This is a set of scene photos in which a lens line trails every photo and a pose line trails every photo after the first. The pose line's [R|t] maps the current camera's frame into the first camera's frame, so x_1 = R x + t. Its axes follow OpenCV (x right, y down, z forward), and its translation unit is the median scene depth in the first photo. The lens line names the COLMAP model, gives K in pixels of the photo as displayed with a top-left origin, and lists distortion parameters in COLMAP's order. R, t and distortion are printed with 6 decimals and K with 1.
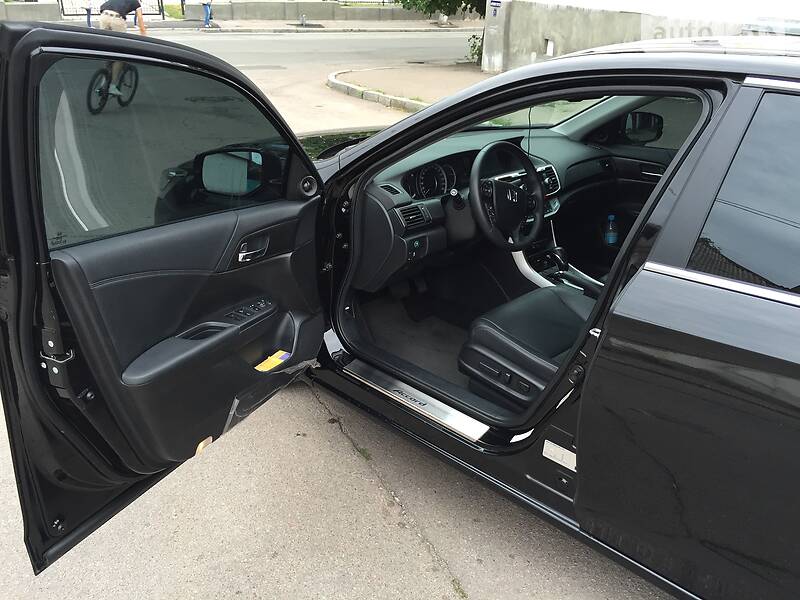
lens RADIAL K [[684.9, 0, 396.6], [0, 684.9, 302.4], [0, 0, 1]] dist [0.078630, -0.114690]
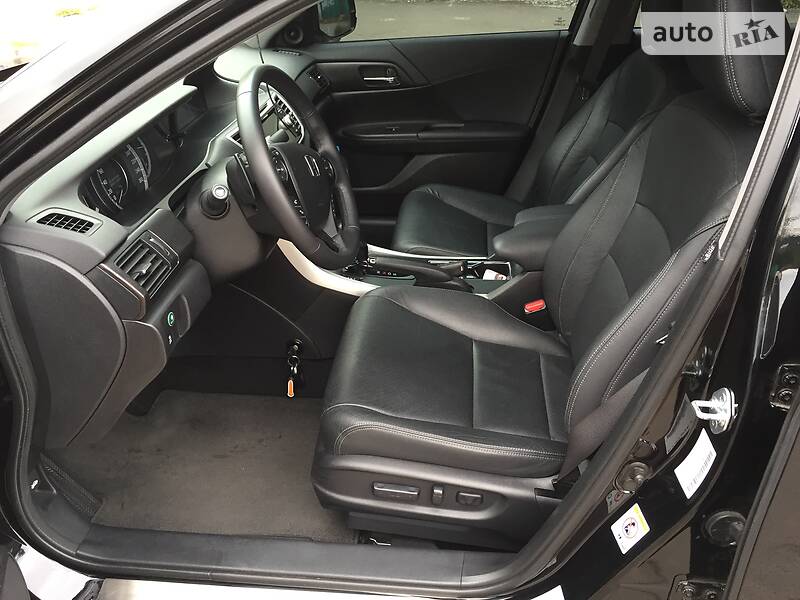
lens RADIAL K [[684.9, 0, 402.4], [0, 684.9, 300.2], [0, 0, 1]] dist [0.078630, -0.114690]
pose [[0.781148, -0.350346, 0.516784, -0.084340], [0.285607, 0.936554, 0.203212, -0.144749], [-0.555191, -0.011142, 0.831648, 0.517369]]
